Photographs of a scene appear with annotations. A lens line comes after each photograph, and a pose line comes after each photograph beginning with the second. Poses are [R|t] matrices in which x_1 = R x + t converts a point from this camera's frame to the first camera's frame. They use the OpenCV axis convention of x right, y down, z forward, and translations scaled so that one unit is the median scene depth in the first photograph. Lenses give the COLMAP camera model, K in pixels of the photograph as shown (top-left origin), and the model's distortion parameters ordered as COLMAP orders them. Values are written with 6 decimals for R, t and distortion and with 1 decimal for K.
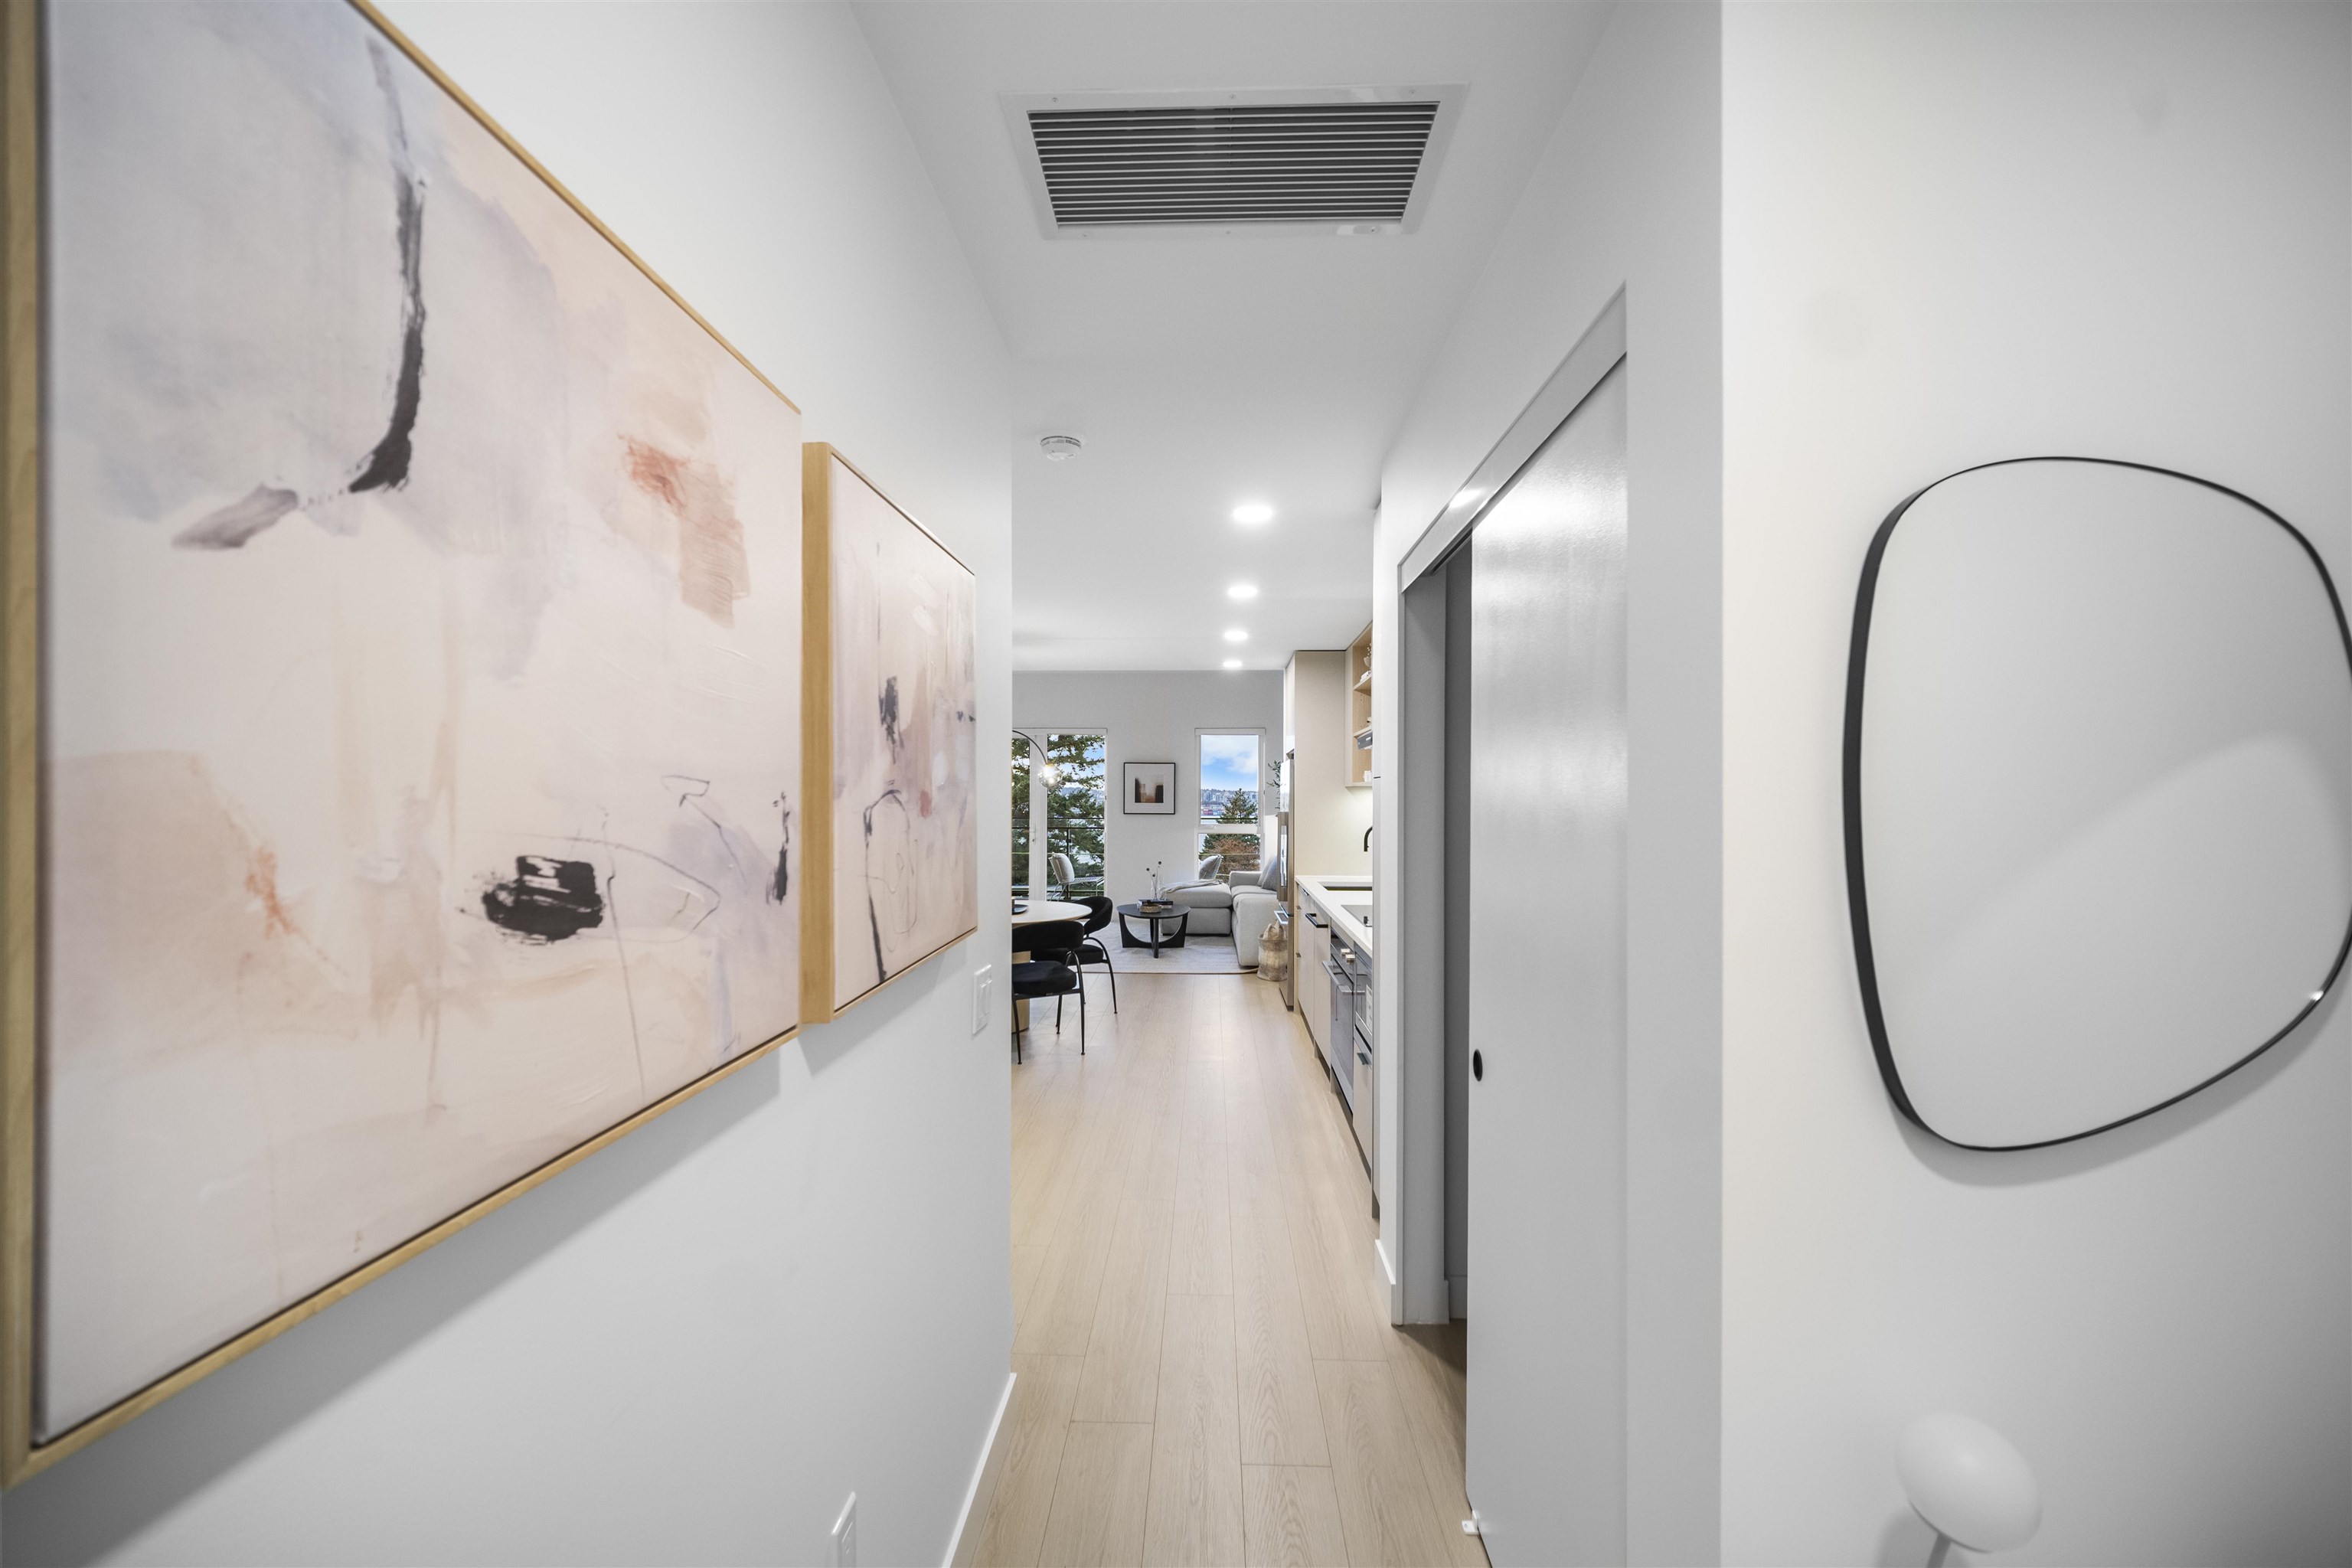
lens RADIAL K [[933.3, 0, 1173.5], [0, 933.3, 793.0], [0, 0, 1]] dist [0.000733, 0.000078]
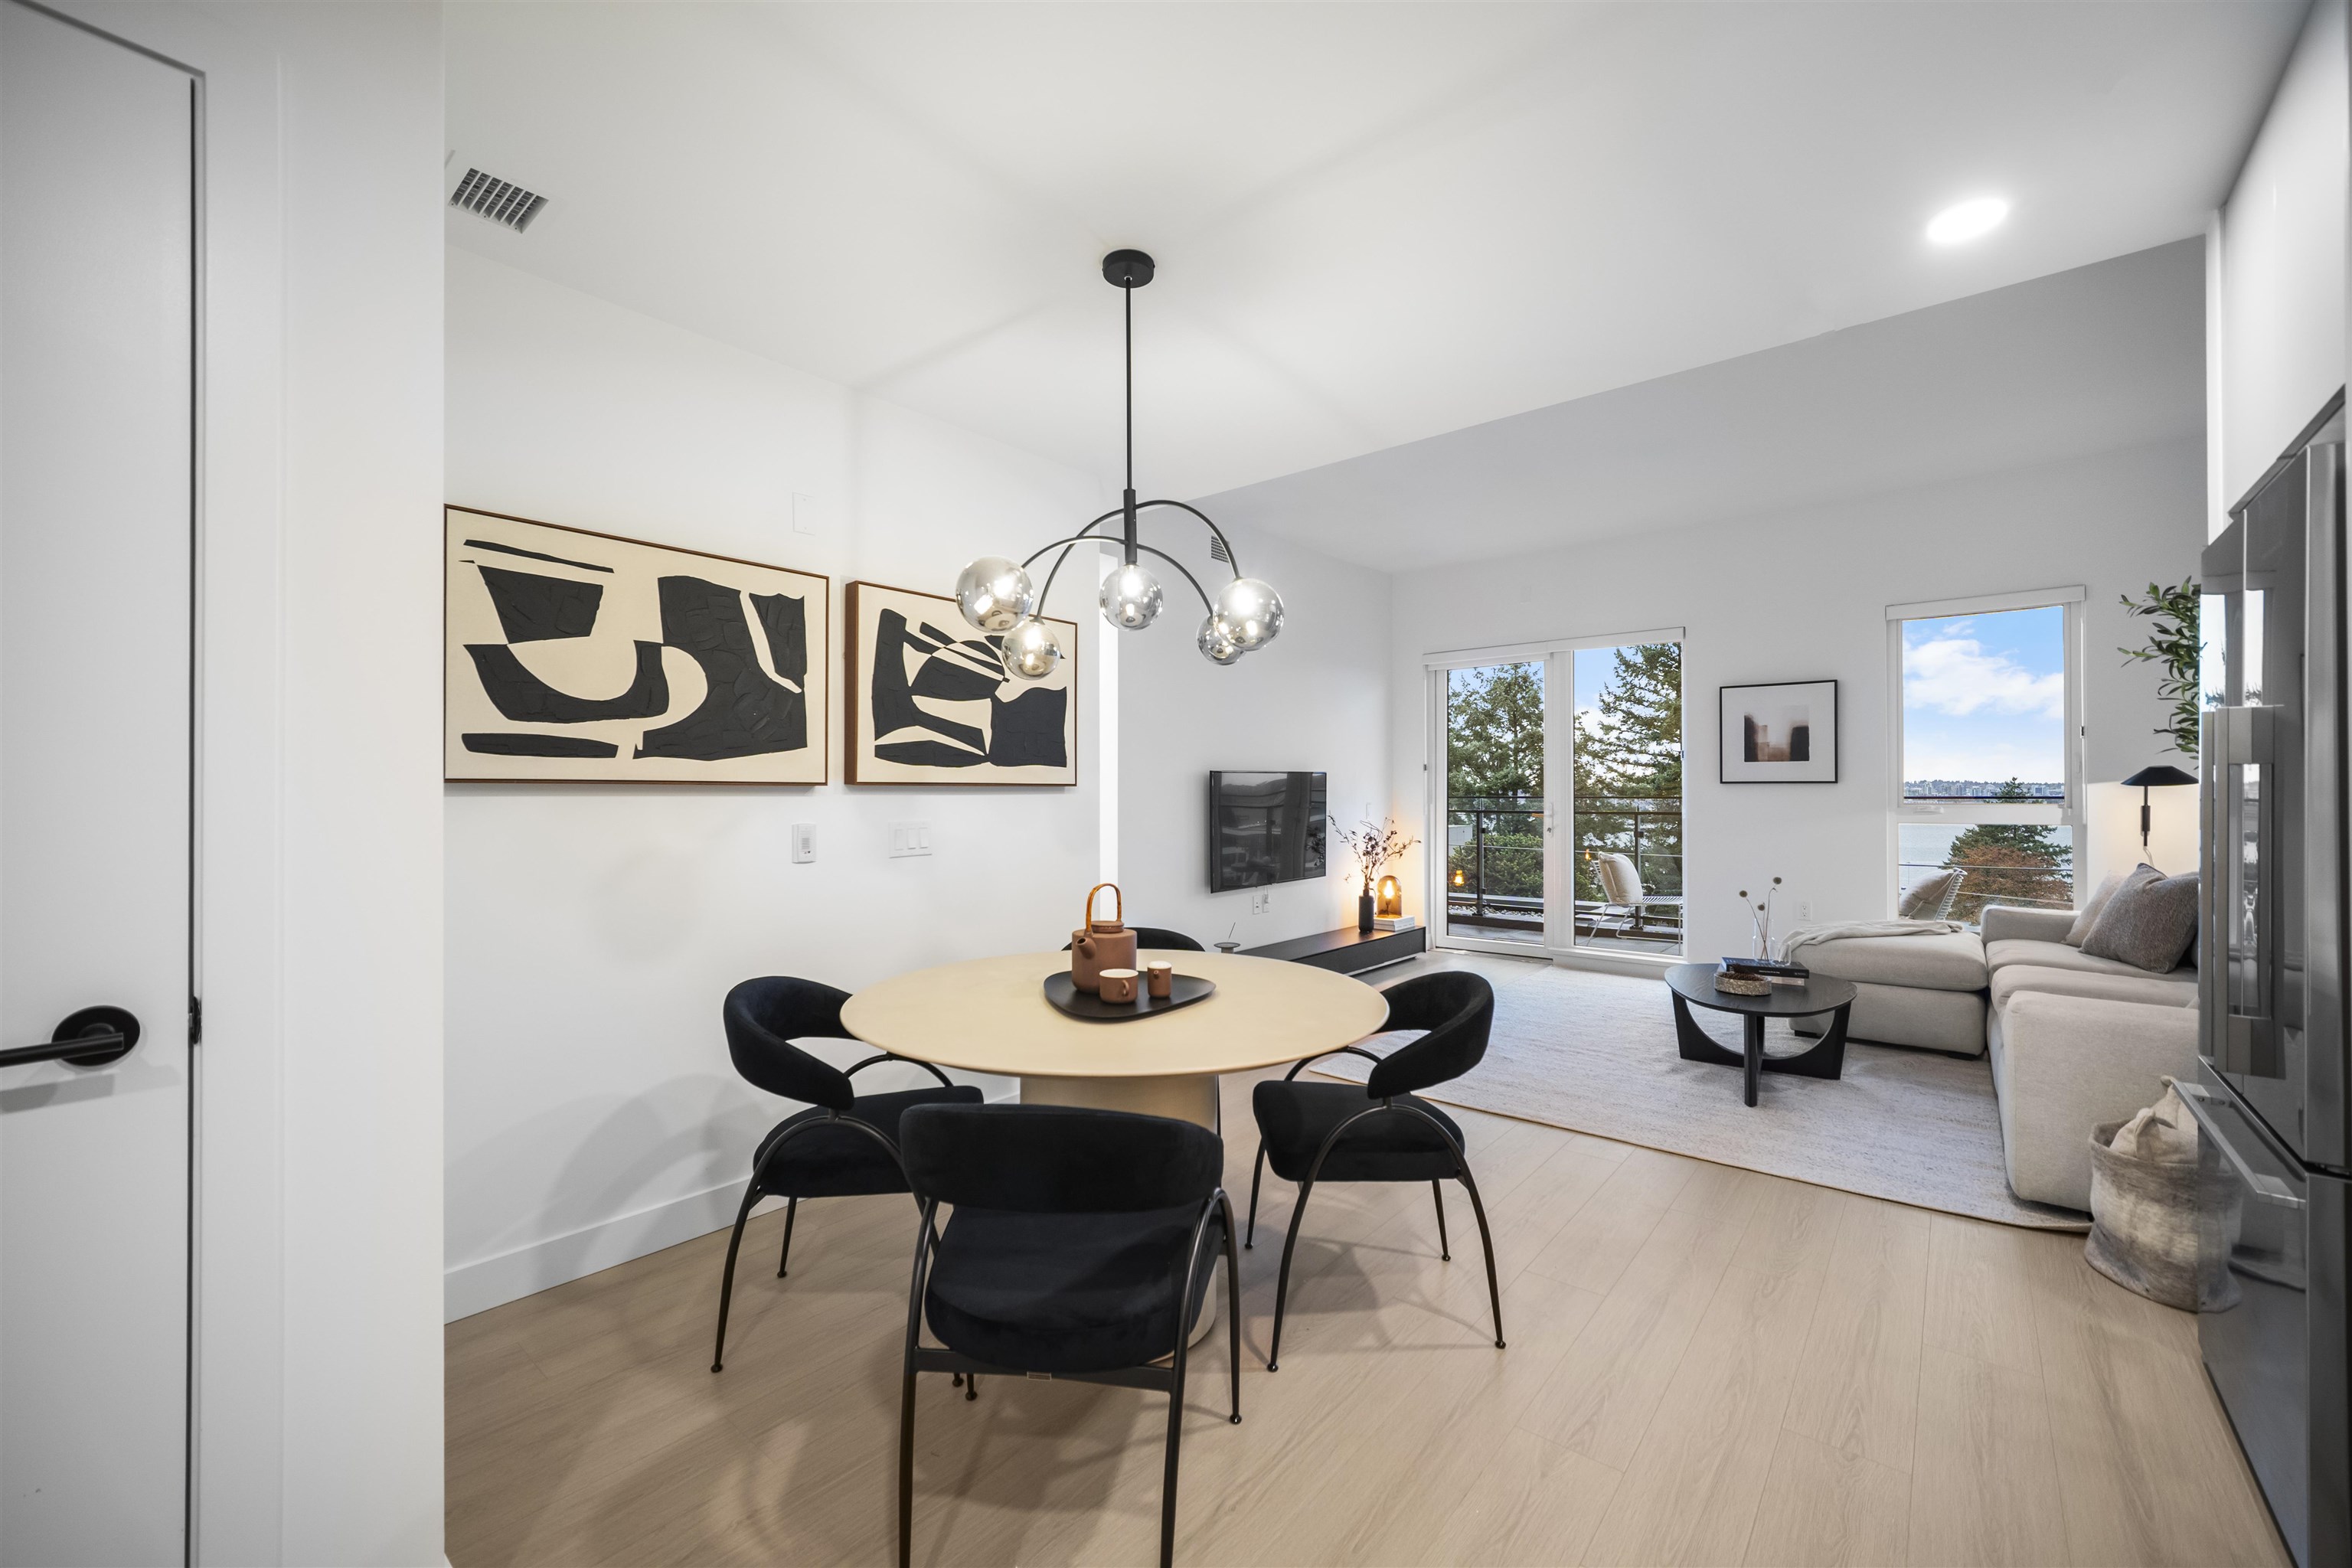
lens RADIAL K [[933.3, 0, 1173.5], [0, 933.3, 793.0], [0, 0, 1]] dist [0.000733, 0.000078]
pose [[0.788201, -0.004686, -0.615400, 0.031511], [0.007442, 0.999970, 0.001917, 0.026890], [0.615372, -0.006091, 0.788213, 0.425458]]
